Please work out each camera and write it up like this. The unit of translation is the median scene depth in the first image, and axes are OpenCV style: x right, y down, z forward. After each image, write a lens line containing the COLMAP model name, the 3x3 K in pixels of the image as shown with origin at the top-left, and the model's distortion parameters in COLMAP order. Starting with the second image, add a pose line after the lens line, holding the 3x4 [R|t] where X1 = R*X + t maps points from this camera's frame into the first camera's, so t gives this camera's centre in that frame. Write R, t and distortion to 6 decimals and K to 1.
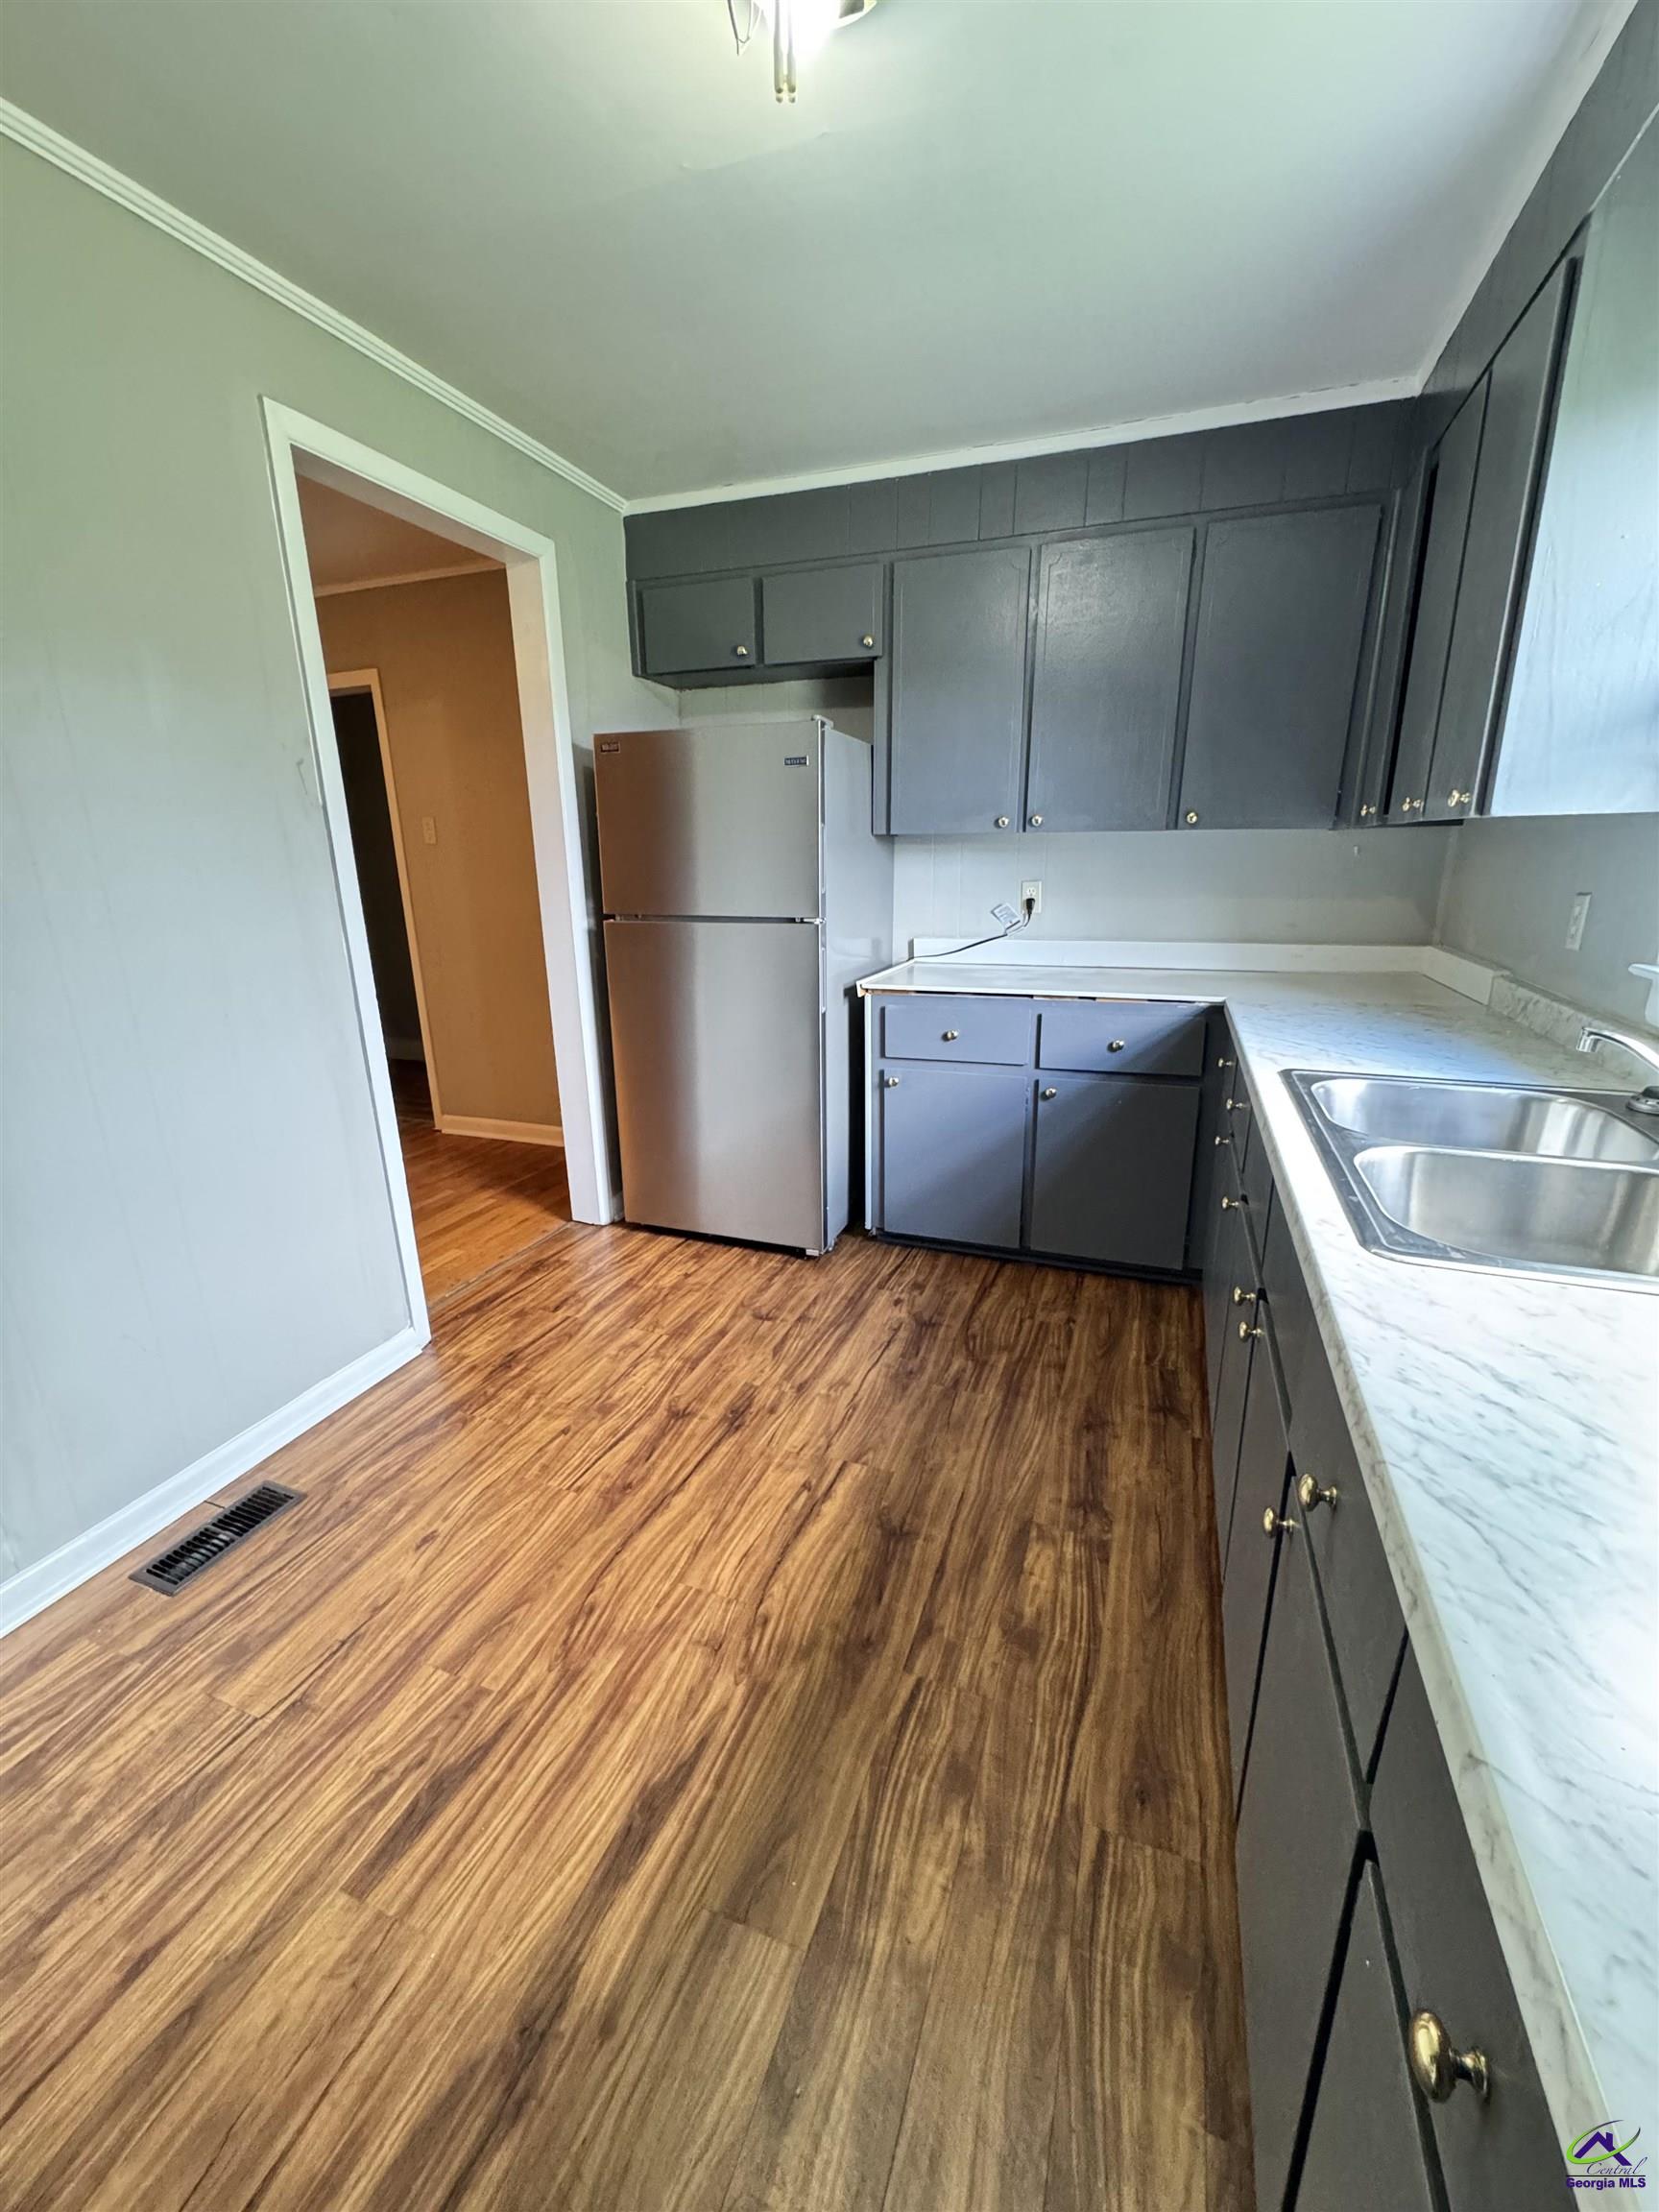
lens RADIAL K [[879.7, 0, 833.1], [0, 879.7, 1104.2], [0, 0, 1]] dist [-0.003733, -0.000113]
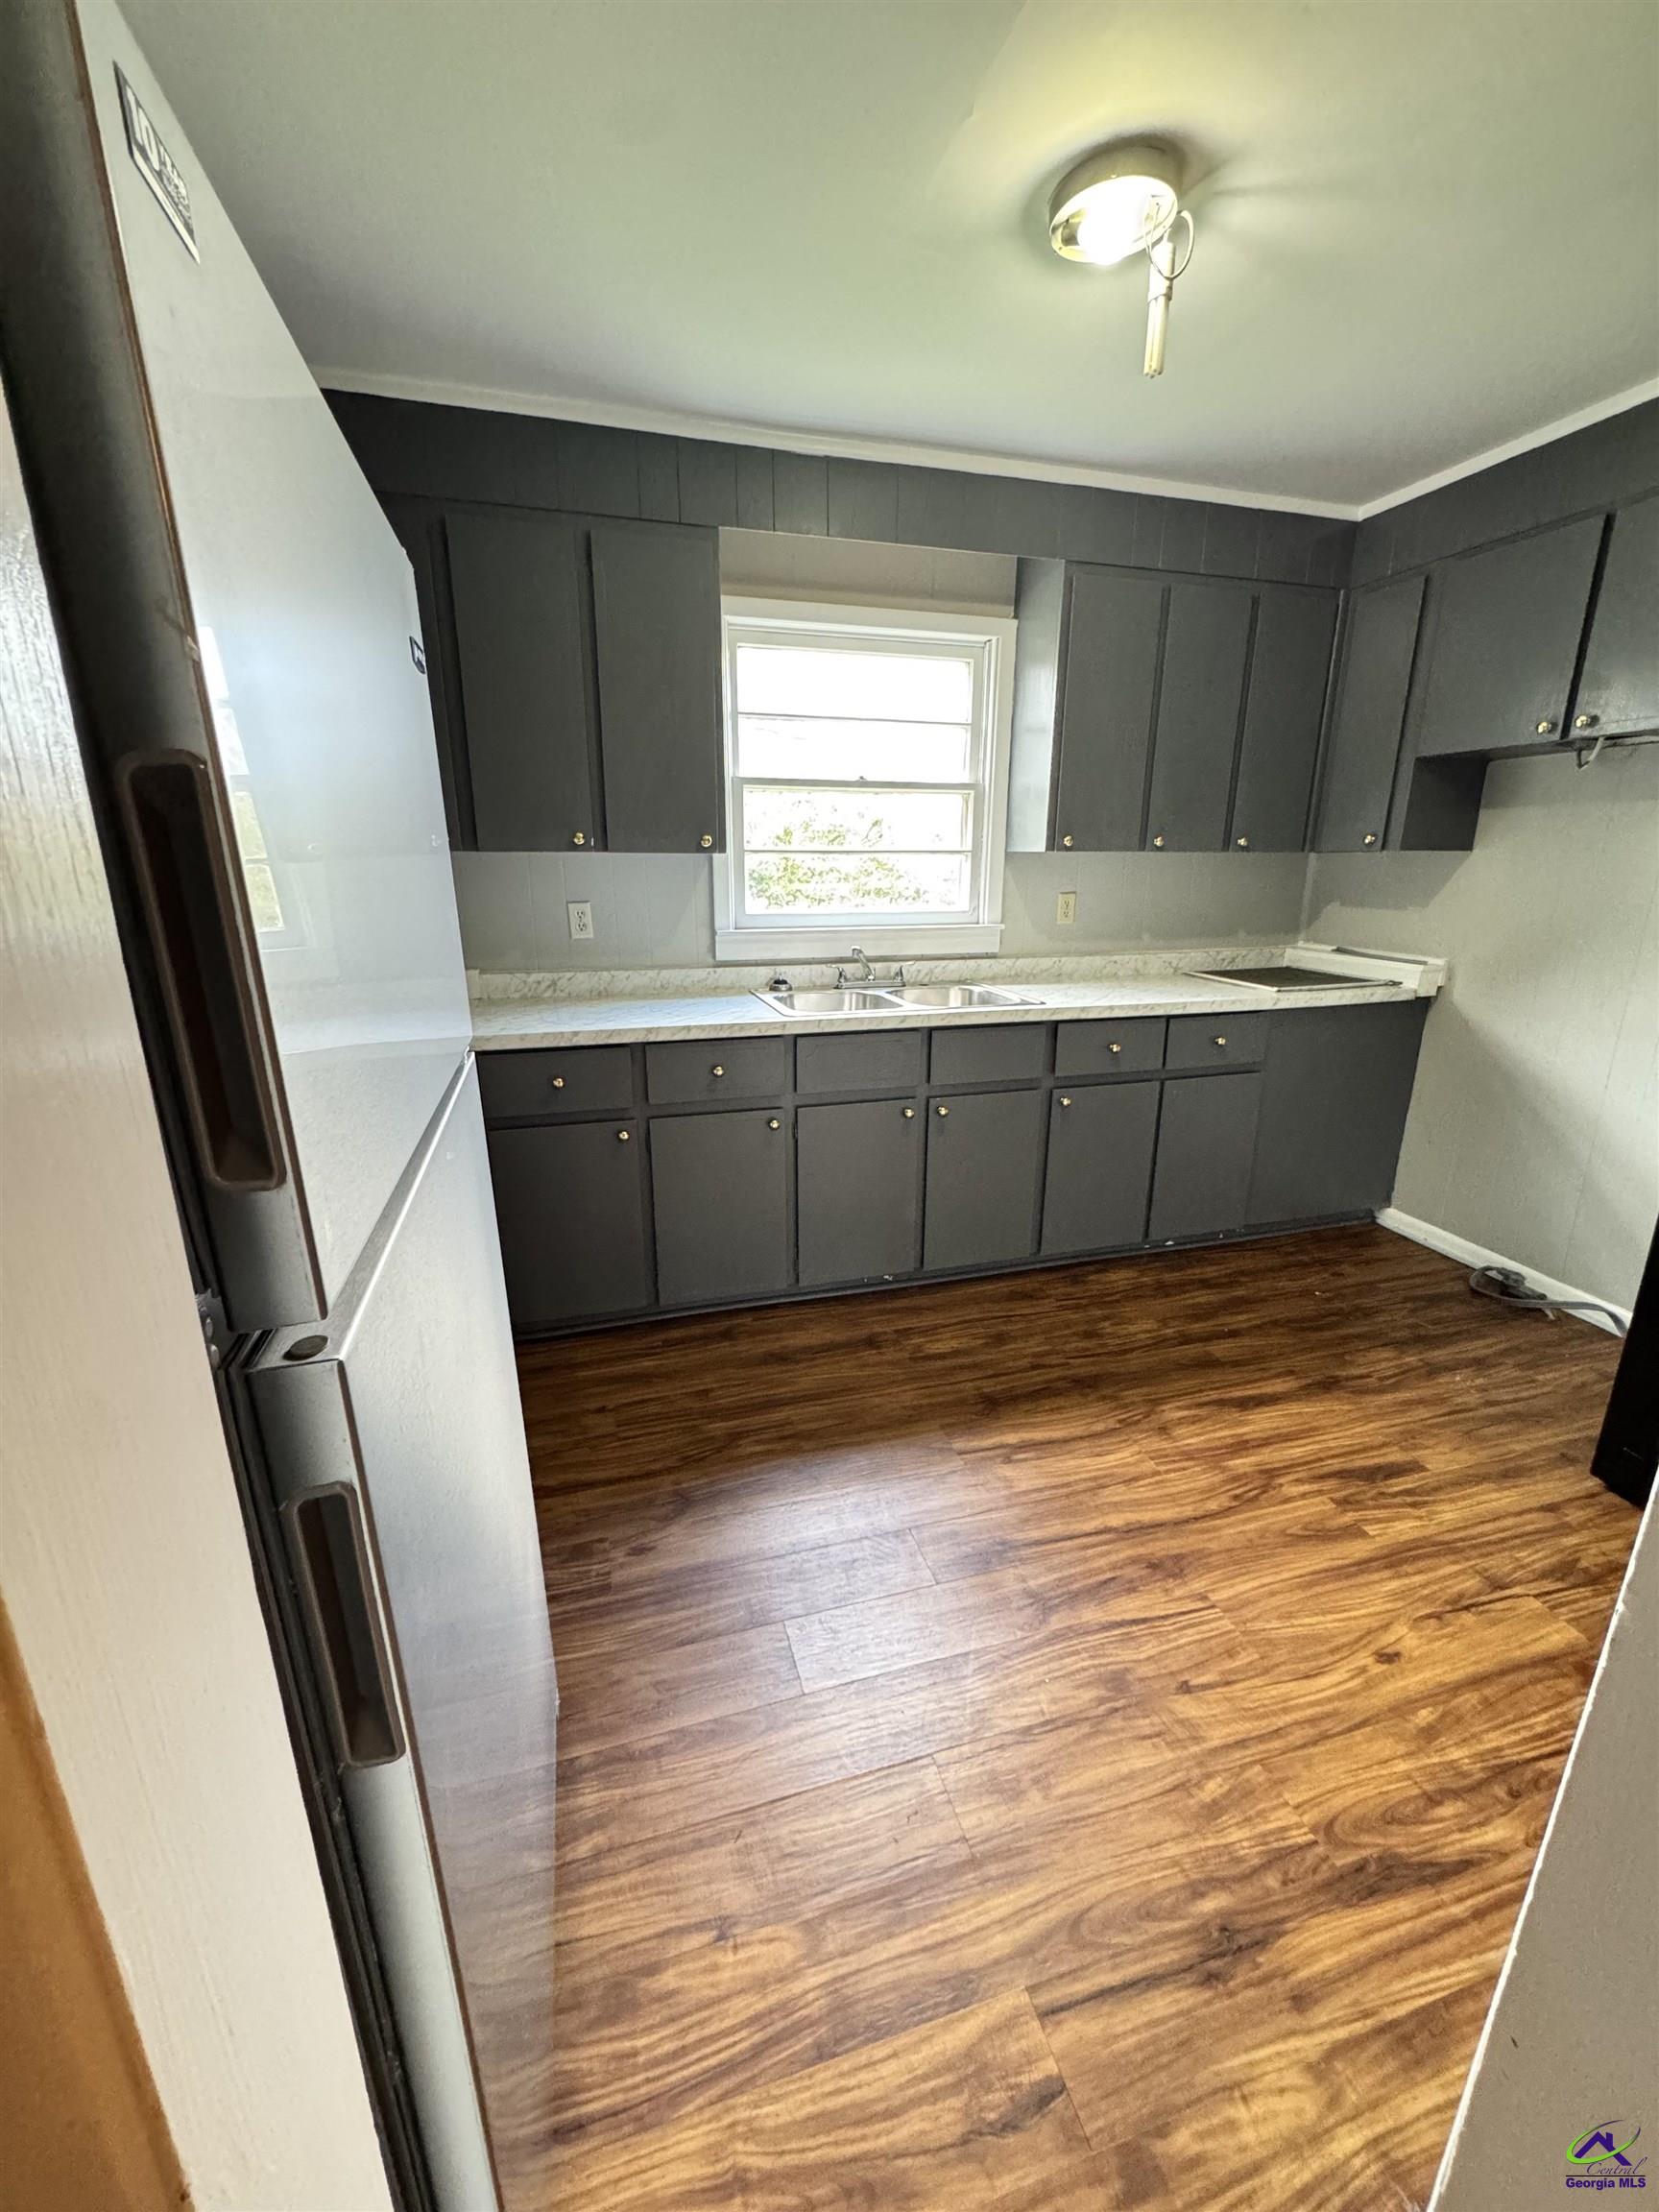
lens RADIAL K [[889.7, 0, 831.1], [0, 889.7, 1094.0], [0, 0, 1]] dist [0.000258, 0.000320]
pose [[-0.599326, -0.198650, 0.775466, -0.735448], [0.224056, 0.888374, 0.400737, -0.504753], [-0.768510, 0.413920, -0.487917, 1.692118]]
